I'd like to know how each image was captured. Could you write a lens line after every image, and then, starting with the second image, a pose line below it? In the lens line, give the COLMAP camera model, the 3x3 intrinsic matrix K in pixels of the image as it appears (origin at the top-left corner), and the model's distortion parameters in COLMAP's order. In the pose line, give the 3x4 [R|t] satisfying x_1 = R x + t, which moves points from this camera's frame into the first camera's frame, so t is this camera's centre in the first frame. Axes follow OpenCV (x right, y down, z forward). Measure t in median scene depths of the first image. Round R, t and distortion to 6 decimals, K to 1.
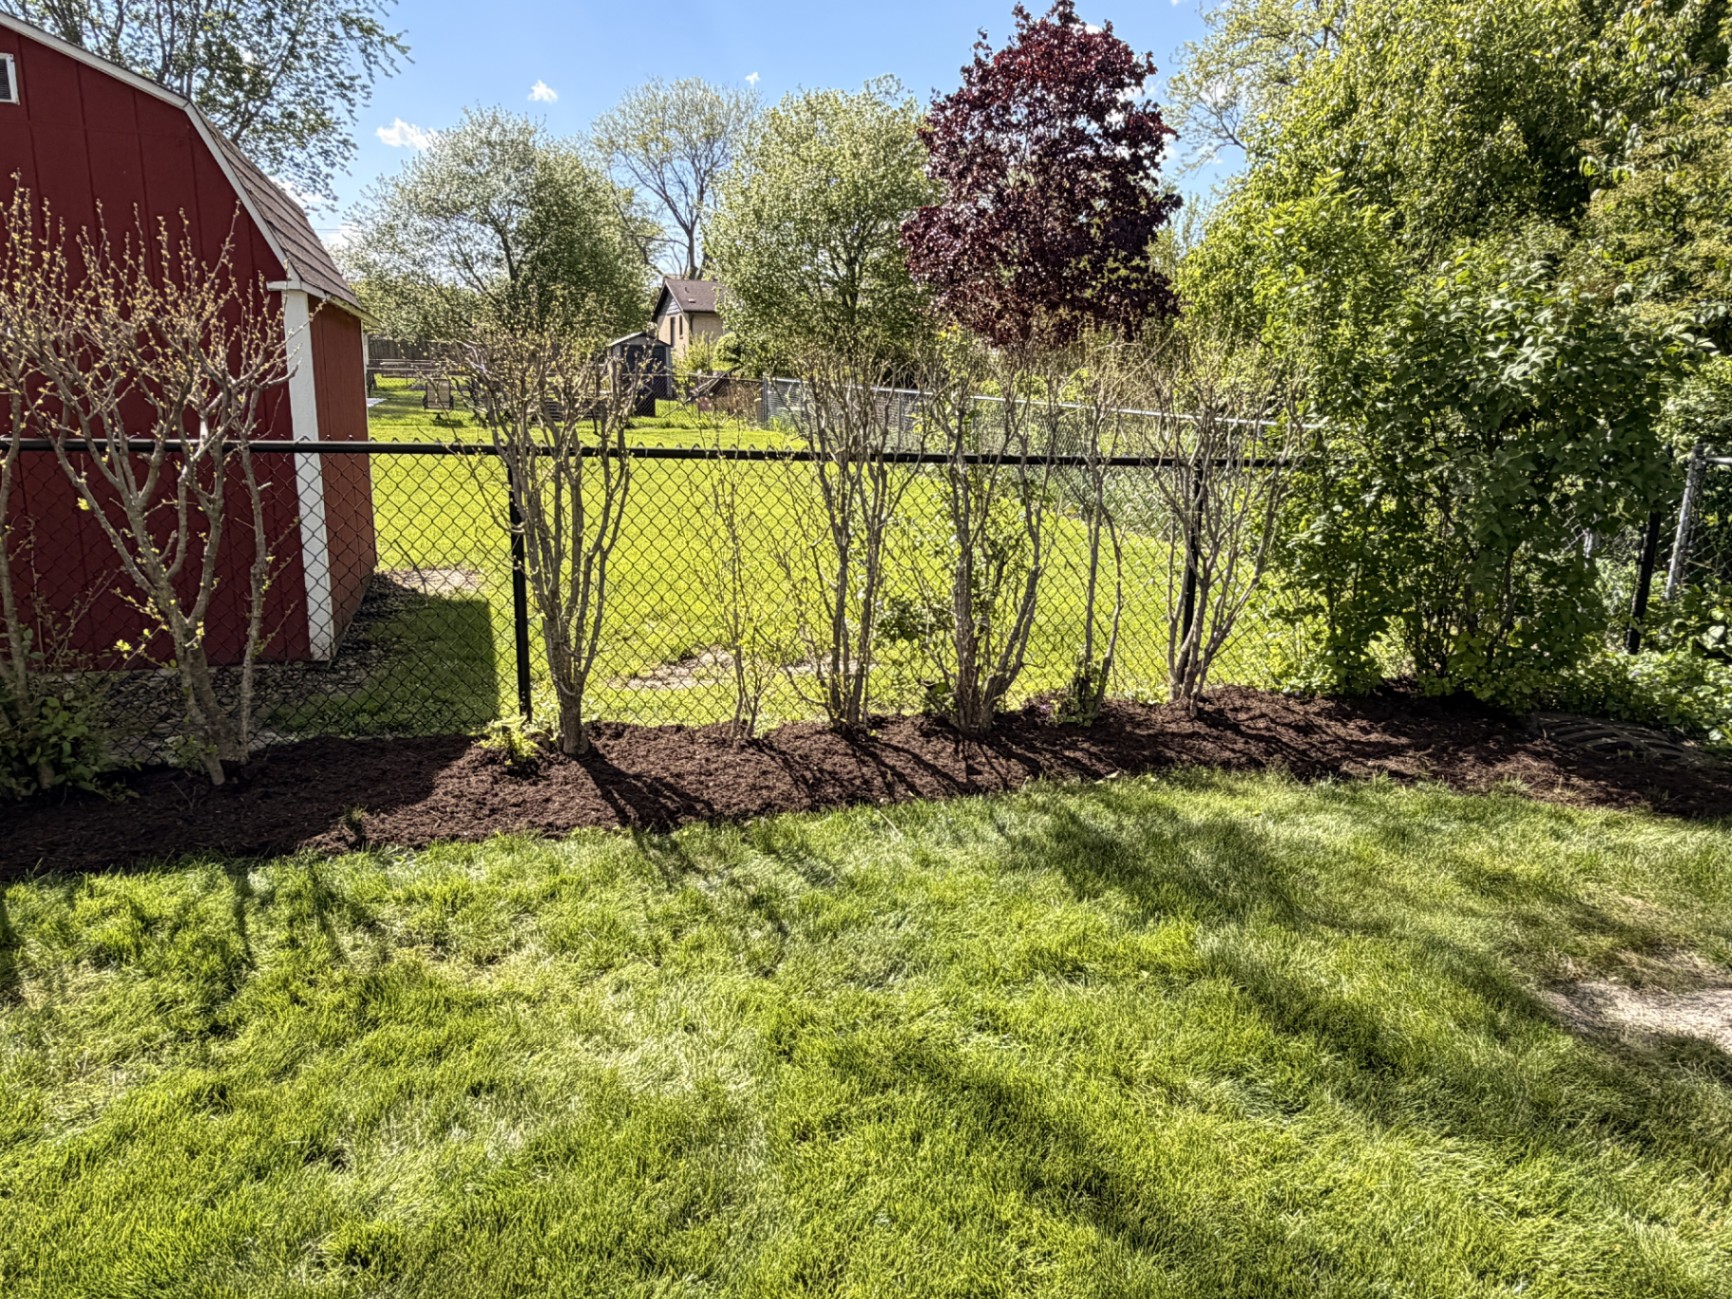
lens RADIAL K [[1166.6, 0, 872.4], [0, 1166.6, 655.6], [0, 0, 1]] dist [-0.000630, 0.003795]
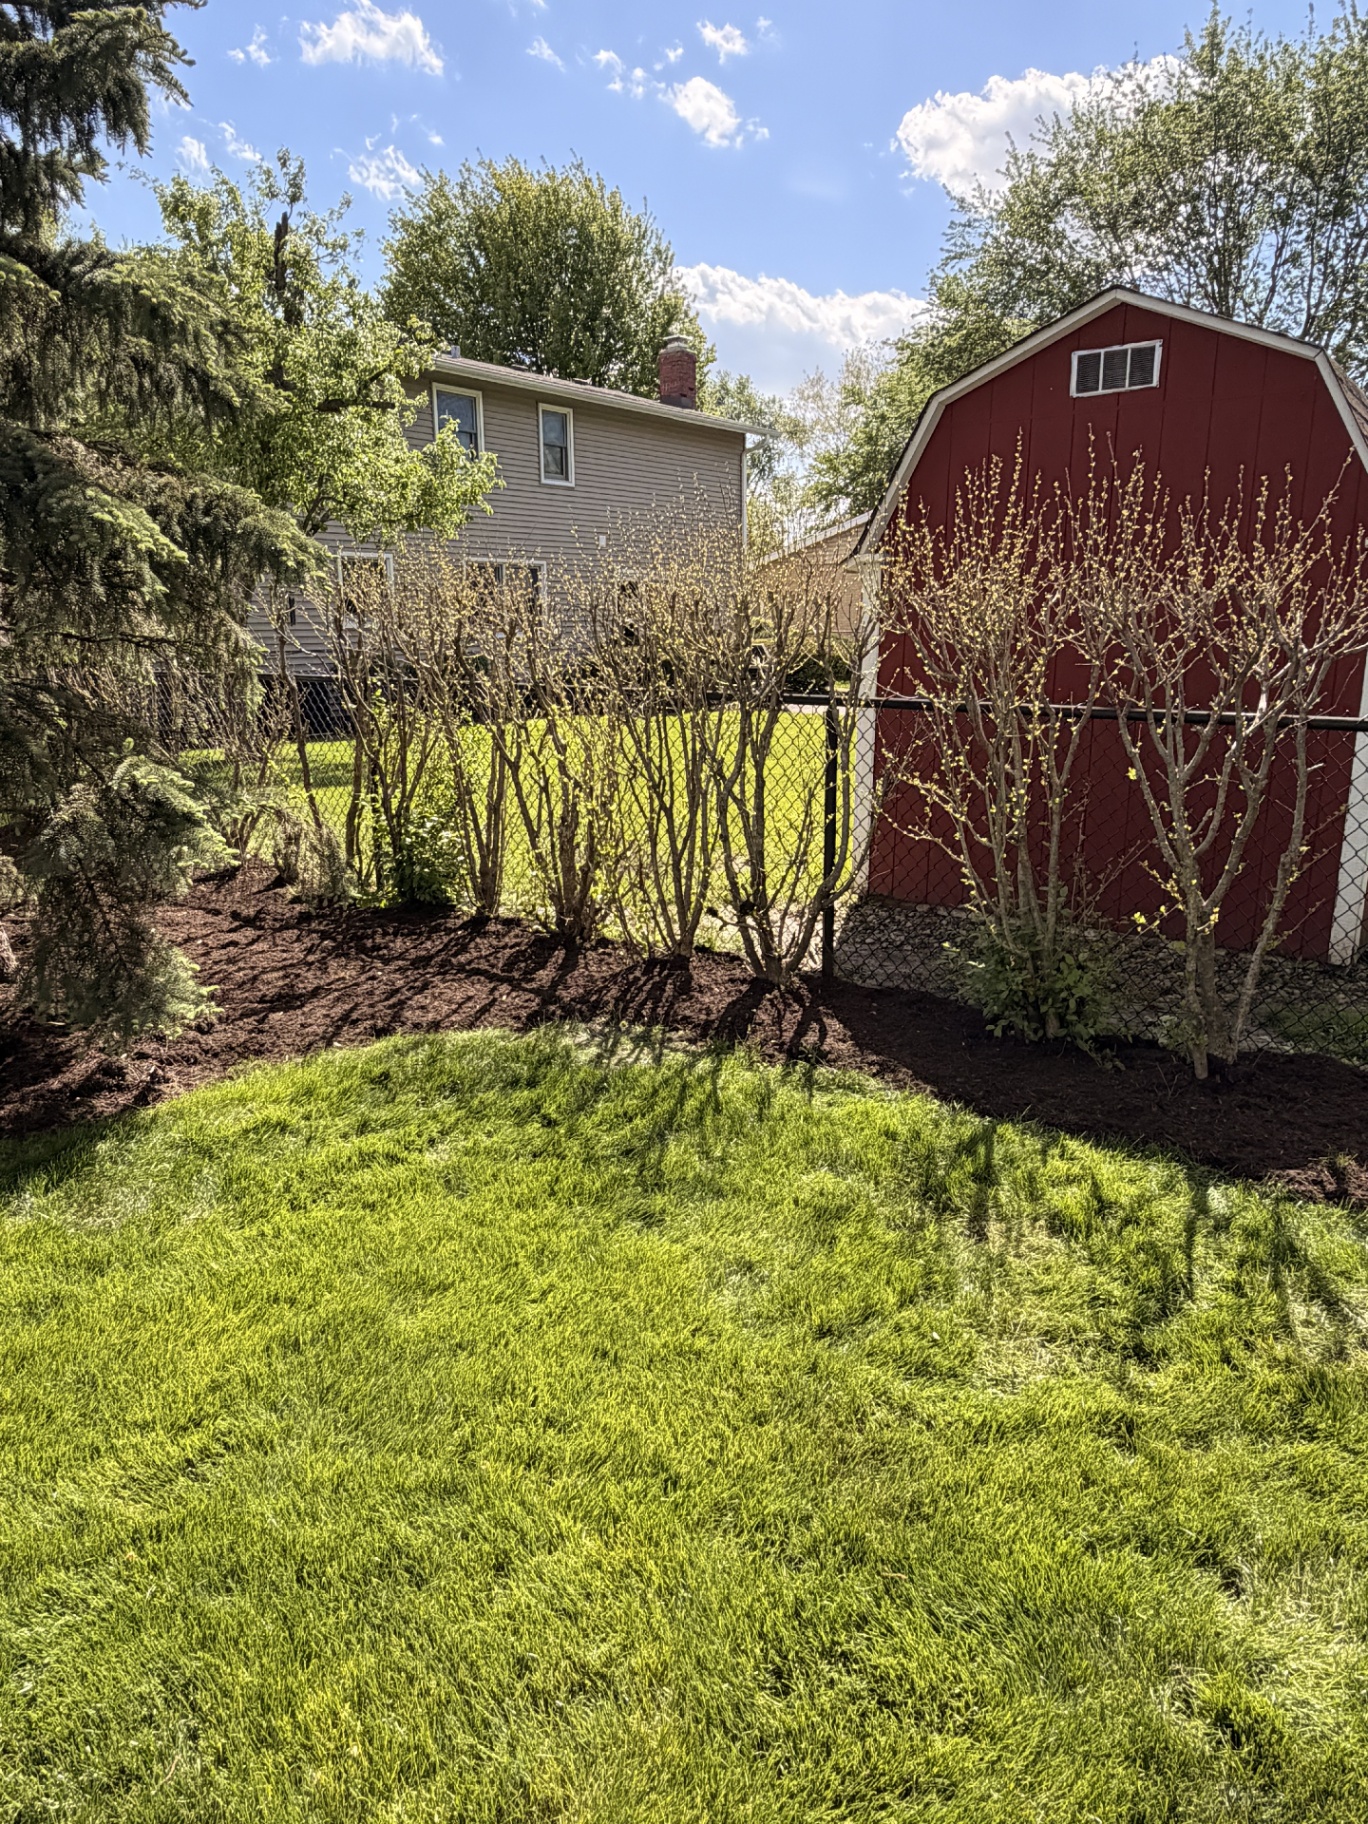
lens RADIAL K [[1228.5, 0, 683.6], [0, 1228.5, 902.4], [0, 0, 1]] dist [-0.000630, 0.003795]
pose [[0.579824, 0.154968, -0.799868, -0.038788], [-0.174917, 0.982529, 0.063560, -0.021287], [0.795744, 0.103057, 0.596800, 0.076002]]
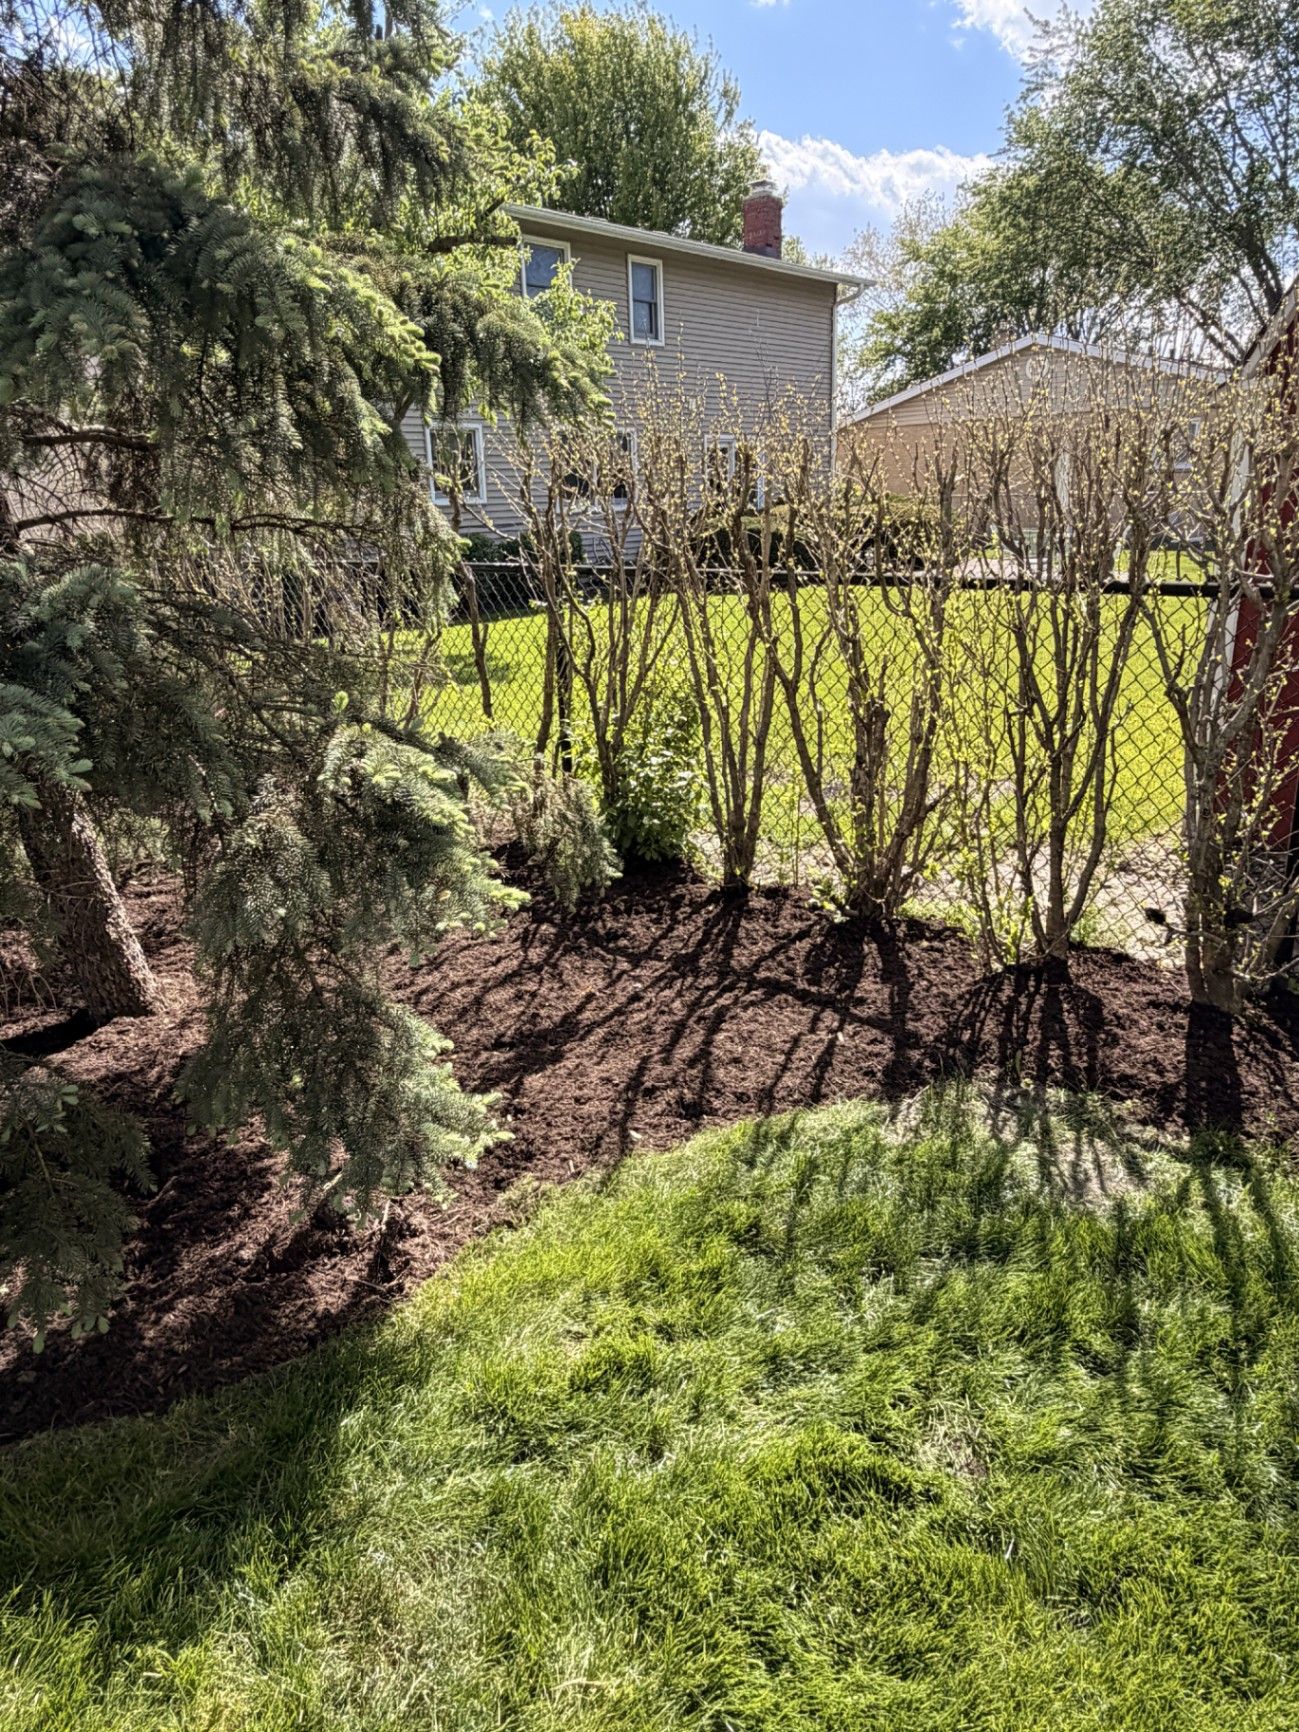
lens RADIAL K [[1135.9, 0, 649.5], [0, 1135.9, 866.0], [0, 0, 1]] dist [-0.000499, 0.001726]
pose [[0.536908, 0.224520, -0.813216, -0.678493], [-0.158606, 0.973611, 0.164087, -0.049095], [0.828598, 0.040882, 0.558350, 0.126832]]
